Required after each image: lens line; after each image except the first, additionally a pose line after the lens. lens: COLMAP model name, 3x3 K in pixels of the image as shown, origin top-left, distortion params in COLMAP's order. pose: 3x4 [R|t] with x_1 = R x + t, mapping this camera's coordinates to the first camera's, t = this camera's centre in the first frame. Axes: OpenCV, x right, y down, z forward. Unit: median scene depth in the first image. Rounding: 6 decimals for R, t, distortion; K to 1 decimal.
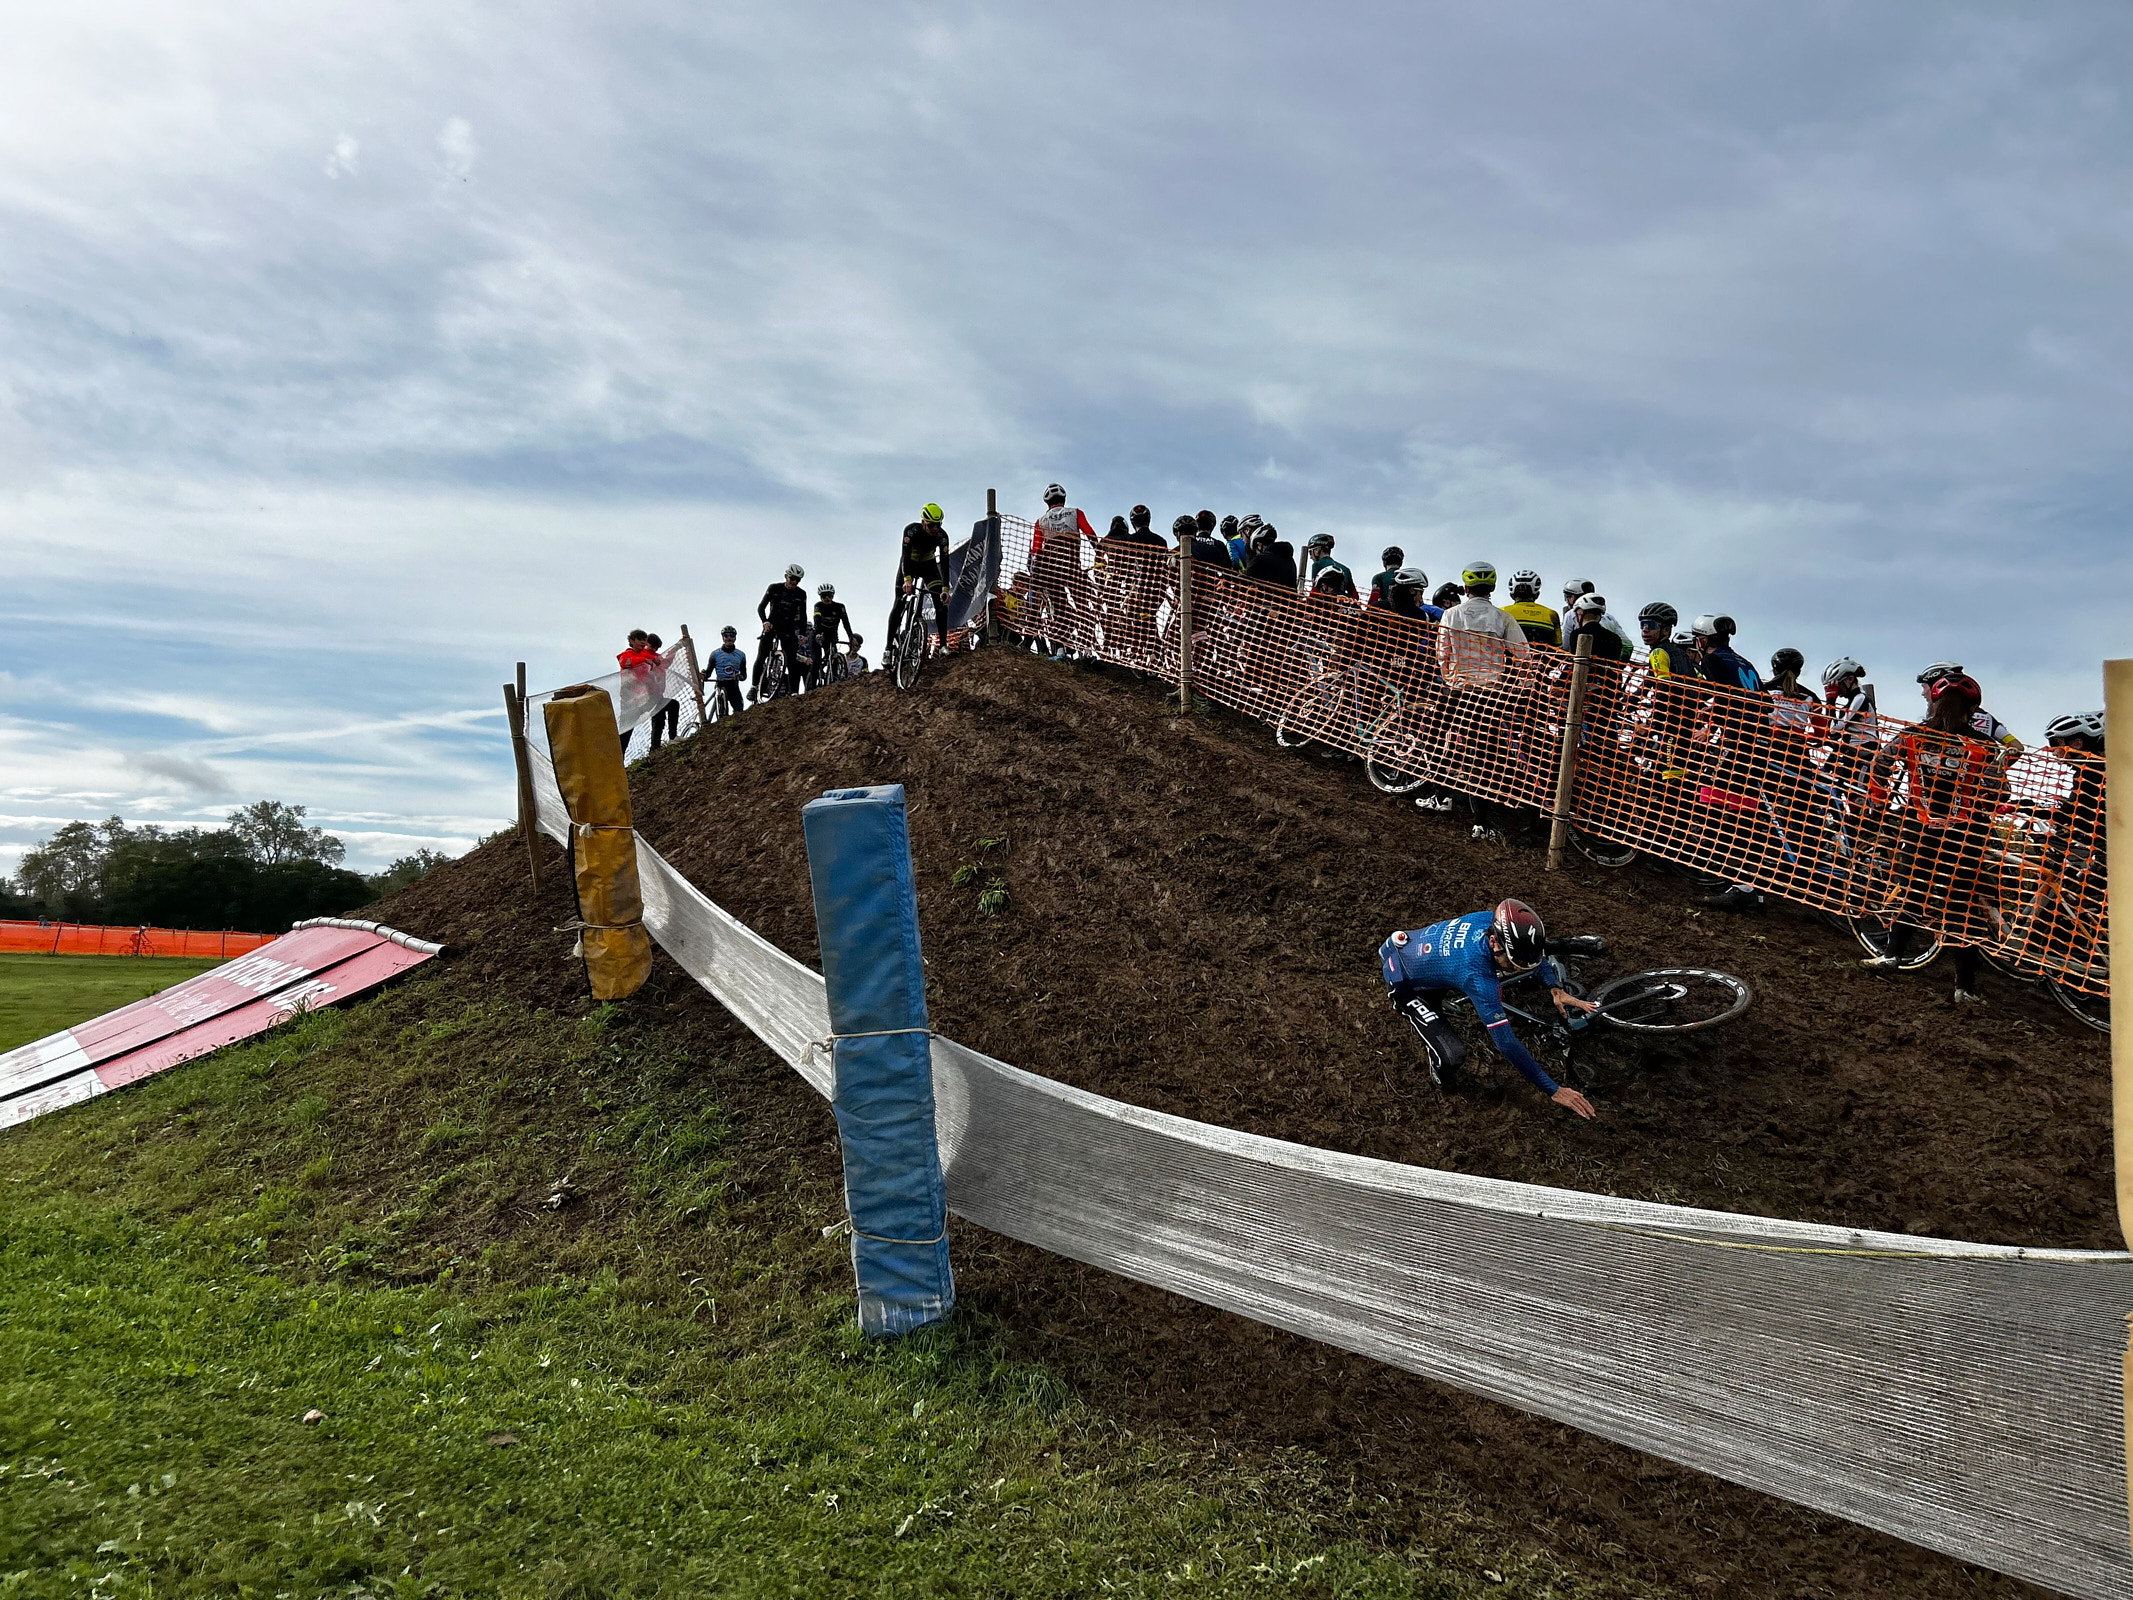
lens RADIAL K [[1573.0, 0, 1070.7], [0, 1573.0, 880.9], [0, 0, 1]] dist [0.103152, -0.101555]
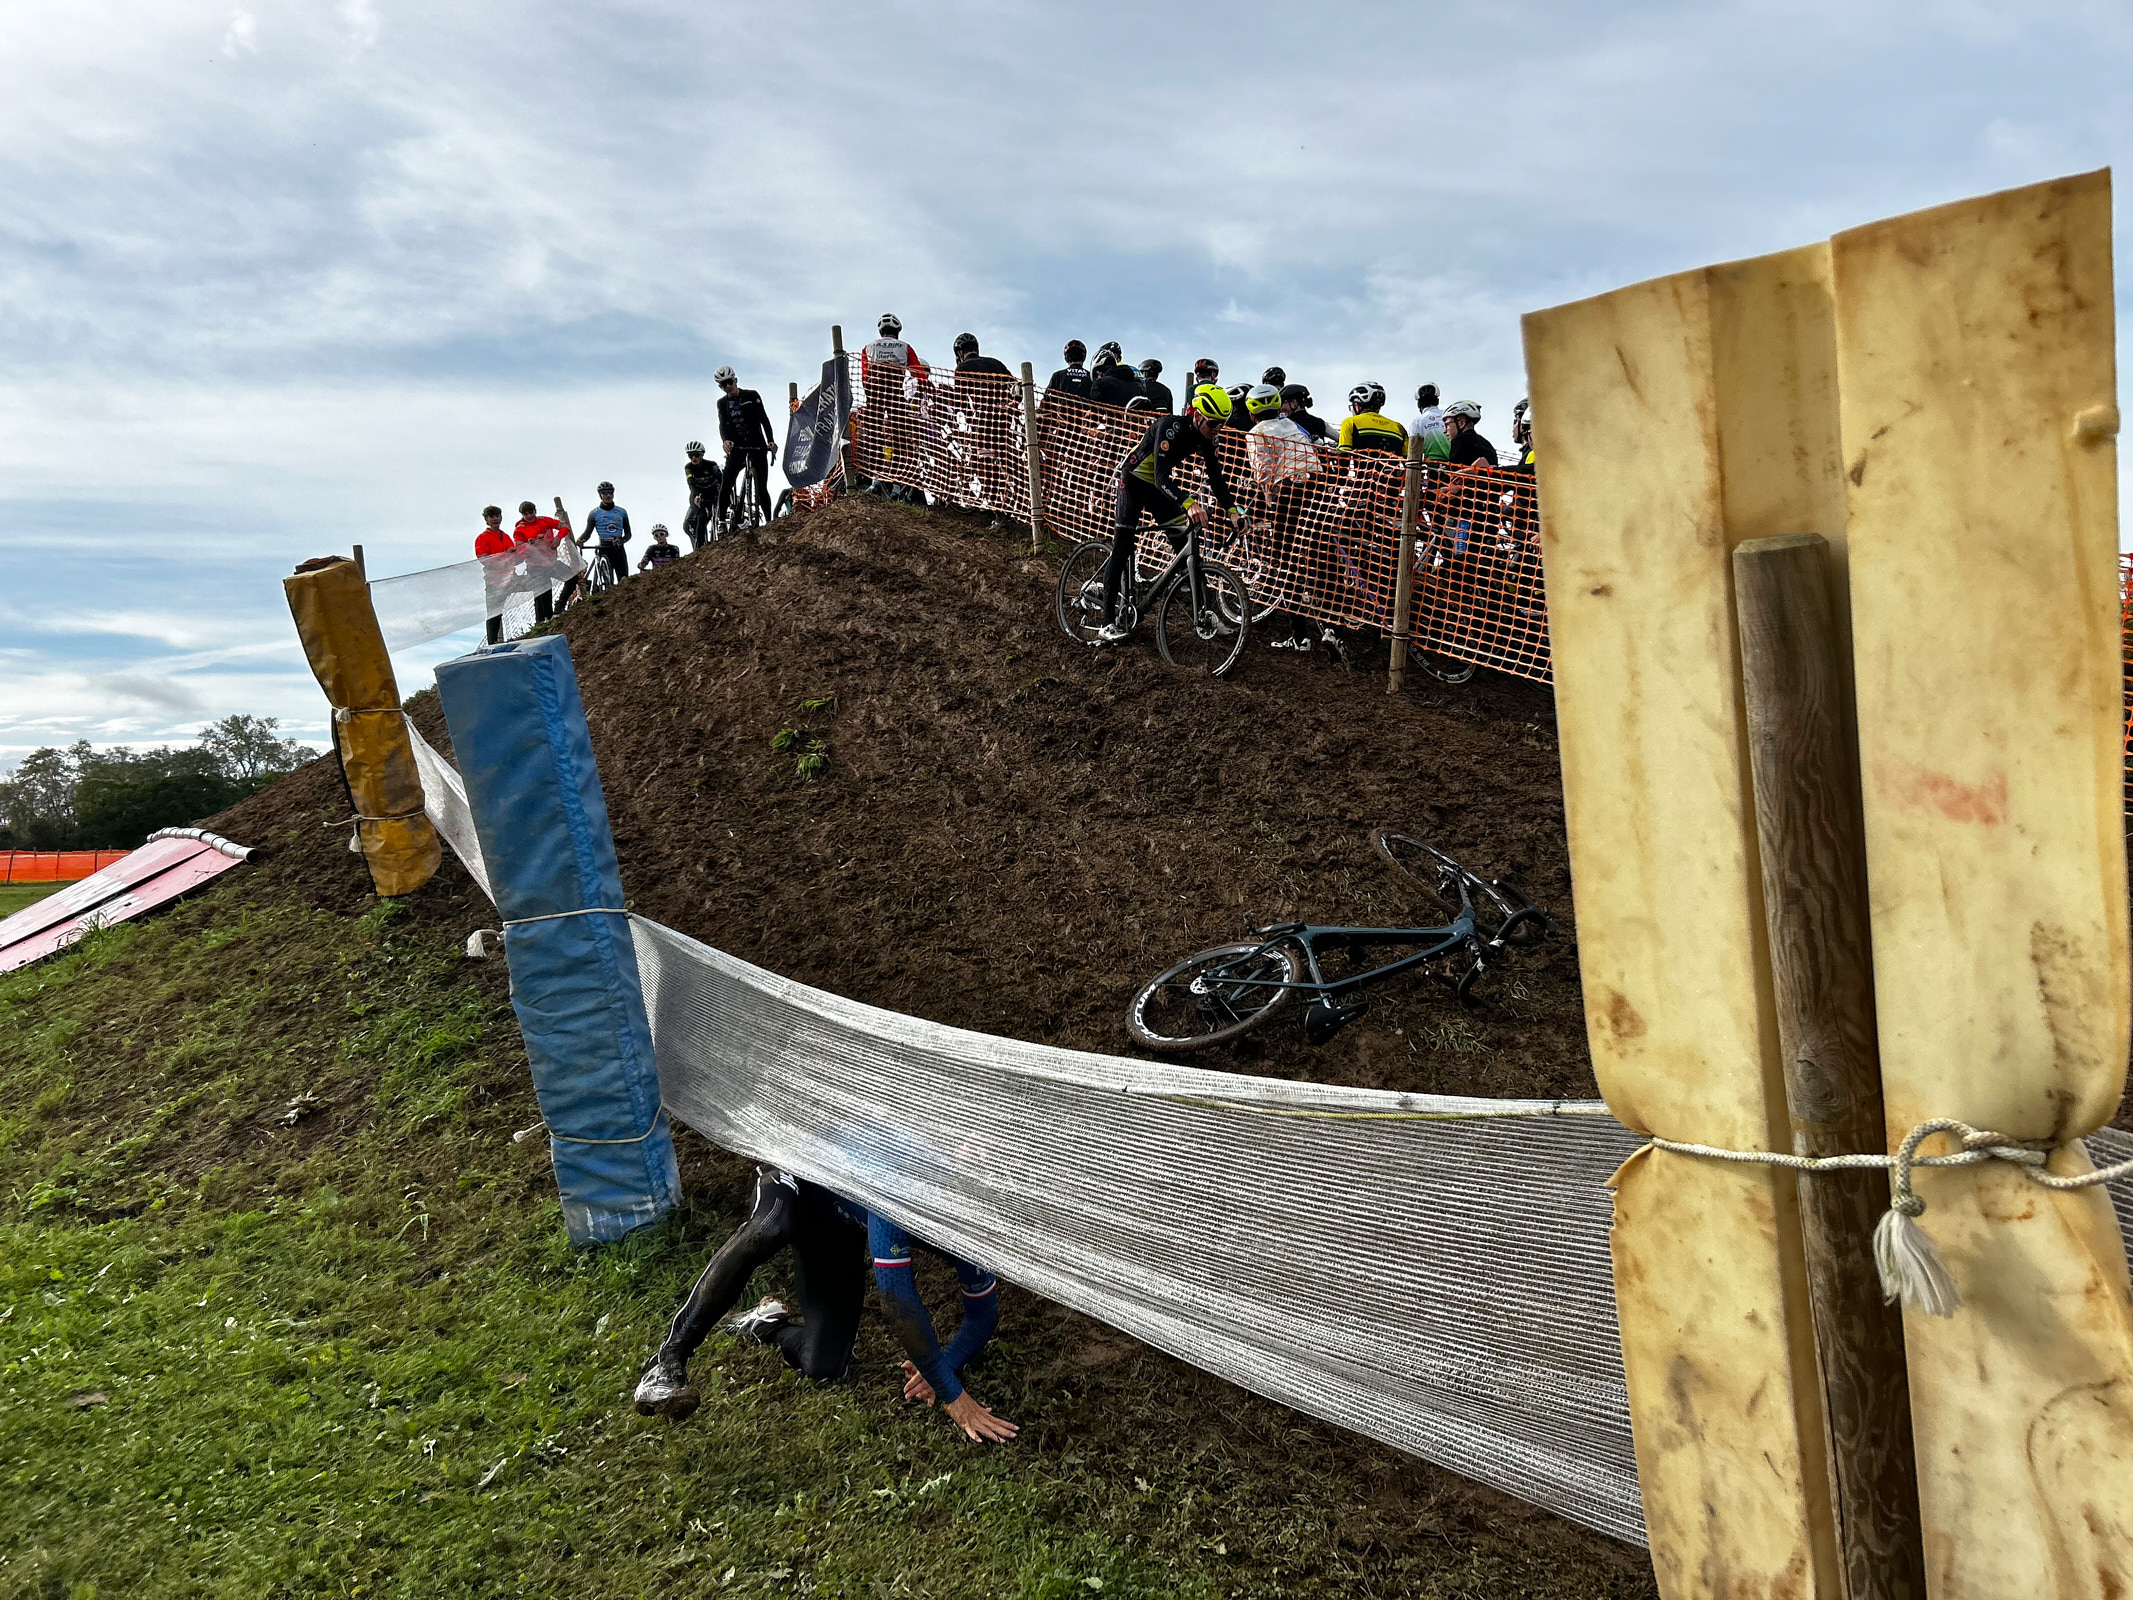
lens RADIAL K [[1573.0, 0, 1070.7], [0, 1573.0, 880.9], [0, 0, 1]] dist [0.103152, -0.101555]
pose [[0.997476, -0.067462, 0.022132, 0.087212], [0.065263, 0.993947, 0.088373, 0.009367], [-0.027959, -0.086705, 0.995842, 0.056538]]
